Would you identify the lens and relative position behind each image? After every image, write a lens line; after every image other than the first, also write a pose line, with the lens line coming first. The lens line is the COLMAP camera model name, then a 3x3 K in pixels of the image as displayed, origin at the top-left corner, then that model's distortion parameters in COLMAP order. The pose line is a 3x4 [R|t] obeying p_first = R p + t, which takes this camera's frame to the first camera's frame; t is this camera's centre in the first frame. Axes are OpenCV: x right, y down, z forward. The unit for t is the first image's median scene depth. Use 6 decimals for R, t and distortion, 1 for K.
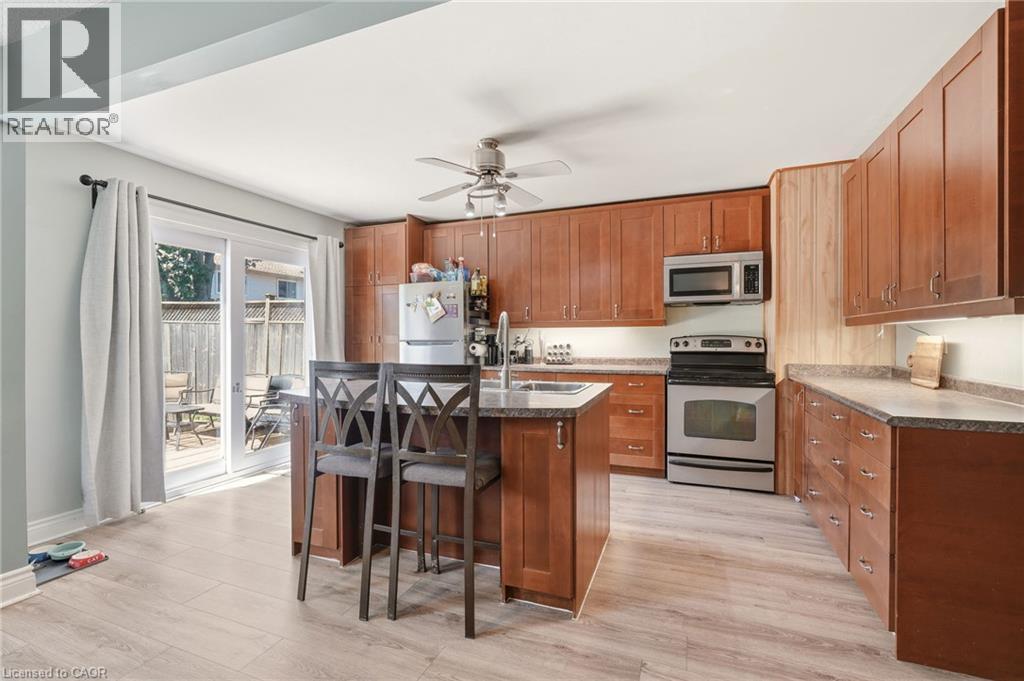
lens RADIAL K [[460.5, 0, 508.8], [0, 460.5, 340.3], [0, 0, 1]] dist [-0.009824, 0.003507]
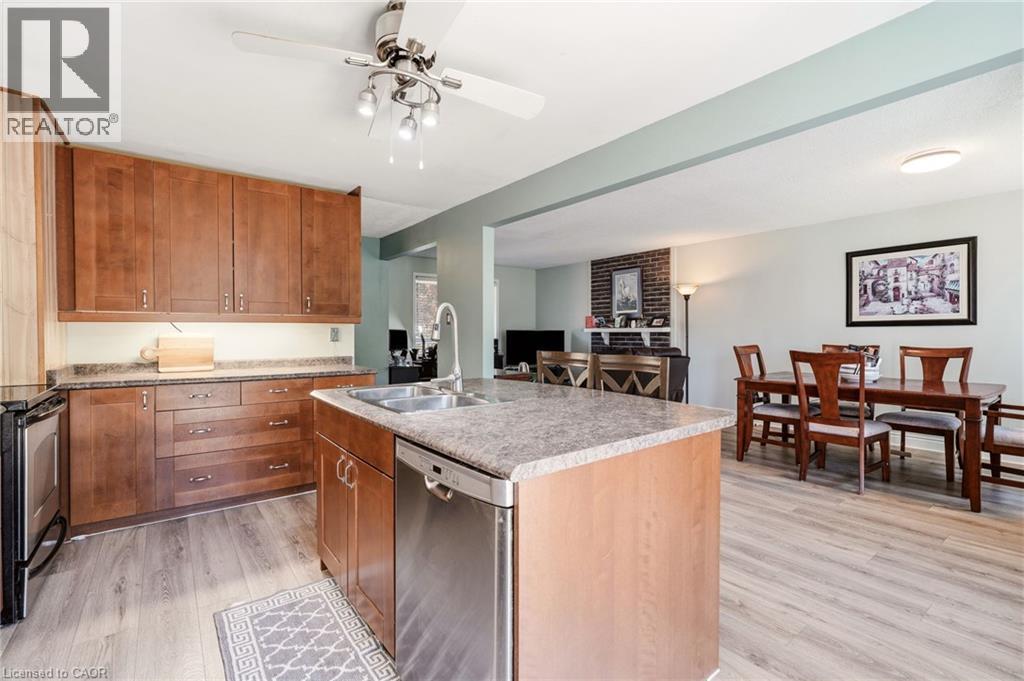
lens RADIAL K [[460.5, 0, 510.3], [0, 460.5, 339.5], [0, 0, 1]] dist [-0.009824, 0.003507]
pose [[-0.855096, -0.006569, 0.518428, -0.395685], [0.007272, 0.999669, 0.024661, -0.011019], [-0.518418, 0.024858, -0.854766, 1.213840]]
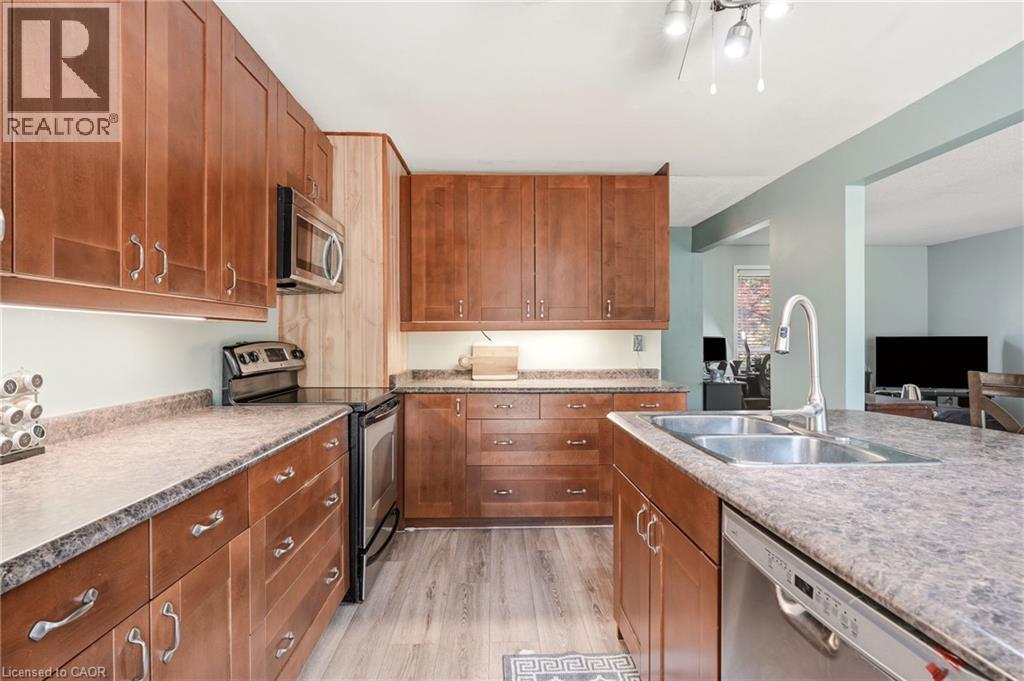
lens RADIAL K [[510.5, 0, 508.5], [0, 510.5, 340.8], [0, 0, 1]] dist [-0.001904, -0.000909]
pose [[-0.395583, 0.002335, 0.918427, -0.312857], [0.013616, 0.999902, 0.003322, -0.010510], [-0.918329, 0.013820, -0.395576, 1.142044]]
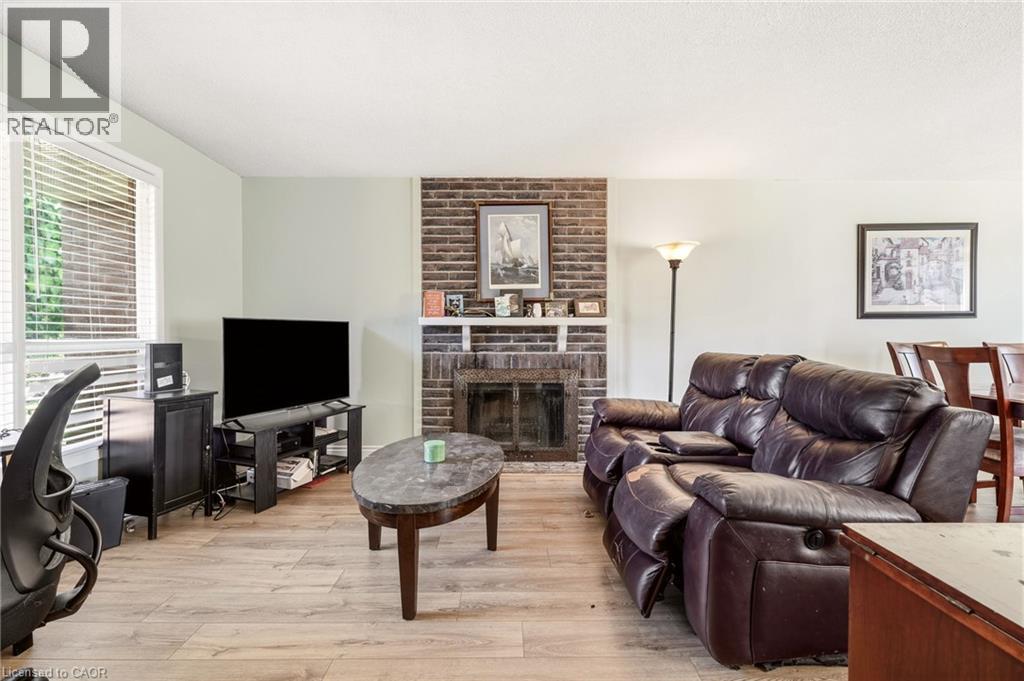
lens RADIAL K [[460.5, 0, 508.0], [0, 460.5, 337.8], [0, 0, 1]] dist [-0.009824, 0.003507]
pose [[-0.927706, 0.005352, -0.373273, 0.679711], [-0.002541, 0.999784, 0.020649, 0.017845], [0.373303, 0.020105, -0.927492, 0.146147]]
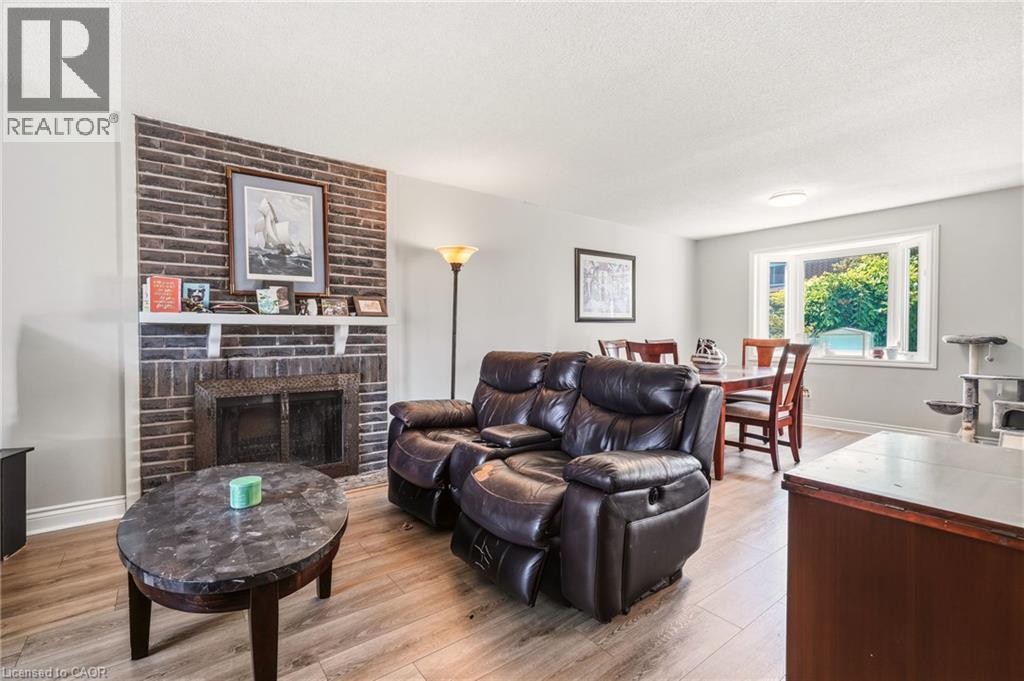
lens RADIAL K [[460.5, 0, 511.6], [0, 460.5, 340.0], [0, 0, 1]] dist [-0.009824, 0.003507]
pose [[-0.515483, 0.014542, -0.856776, 0.804420], [-0.006374, 0.999763, 0.020804, 0.019377], [0.856876, 0.016185, -0.515269, -0.007254]]
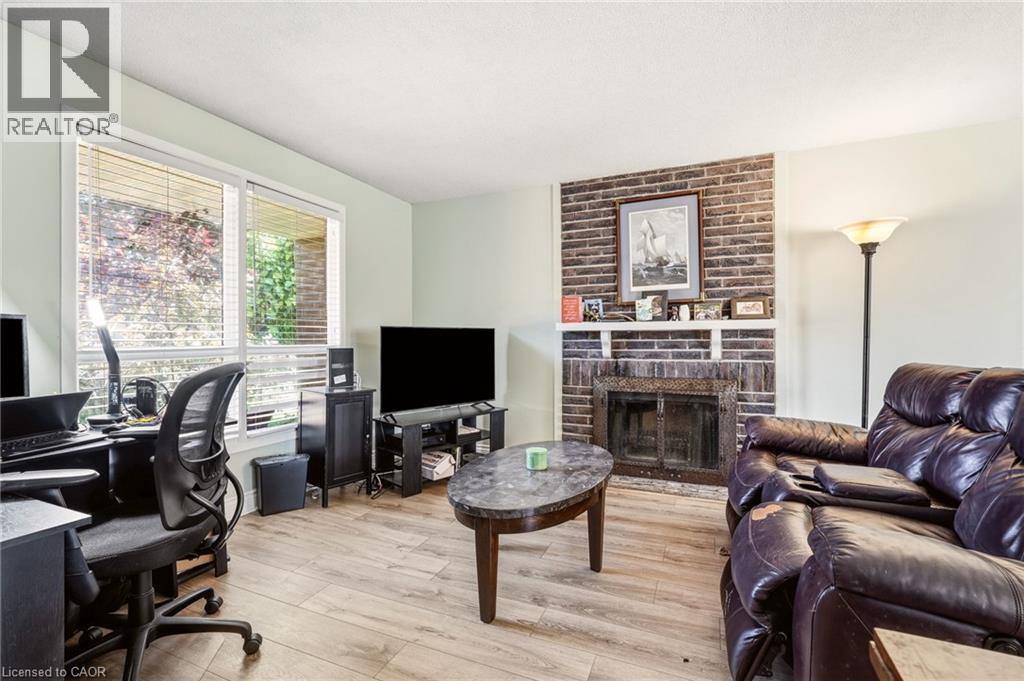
lens RADIAL K [[460.5, 0, 506.8], [0, 460.5, 340.9], [0, 0, 1]] dist [-0.009824, 0.003507]
pose [[-0.999343, 0.005288, 0.035862, 0.549131], [0.005749, 0.999902, 0.012763, 0.019546], [-0.035791, 0.012961, -0.999275, 0.147777]]
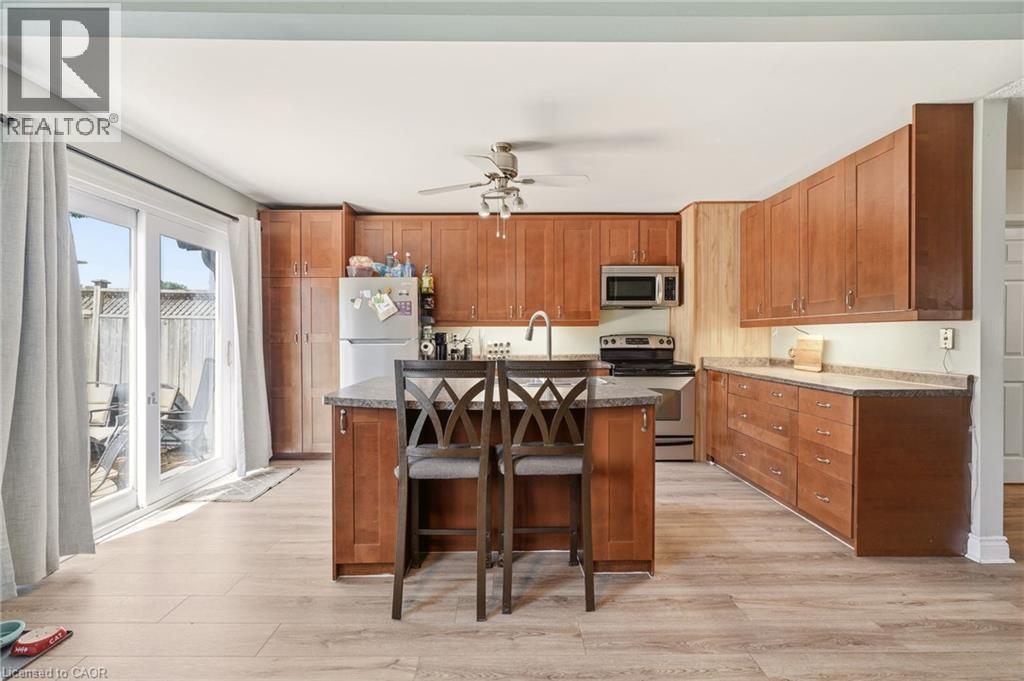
lens RADIAL K [[460.5, 0, 509.3], [0, 460.5, 340.3], [0, 0, 1]] dist [-0.009824, 0.003507]
pose [[0.925309, -0.002290, 0.379206, -0.351262], [0.001608, 0.999996, 0.002113, 0.001833], [-0.379210, -0.001345, 0.925310, 0.034016]]
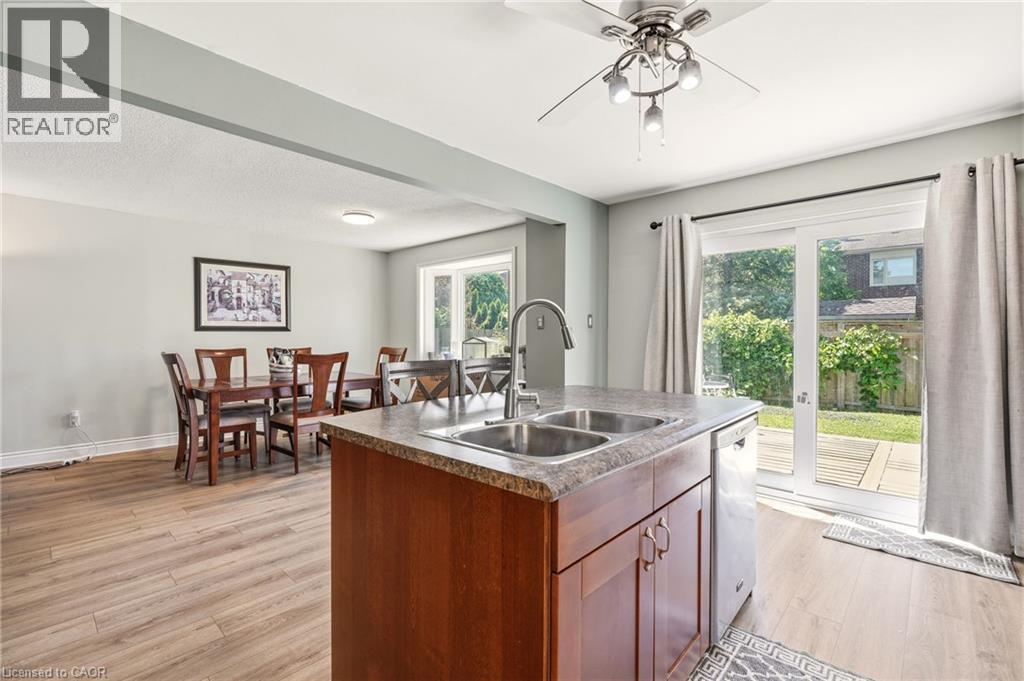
lens RADIAL K [[460.5, 0, 509.3], [0, 460.5, 336.4], [0, 0, 1]] dist [-0.009824, 0.003507]
pose [[-0.368324, 0.000621, -0.929697, 0.436036], [-0.011147, 0.999925, 0.005085, -0.009536], [0.929631, 0.012236, -0.368290, 0.881342]]
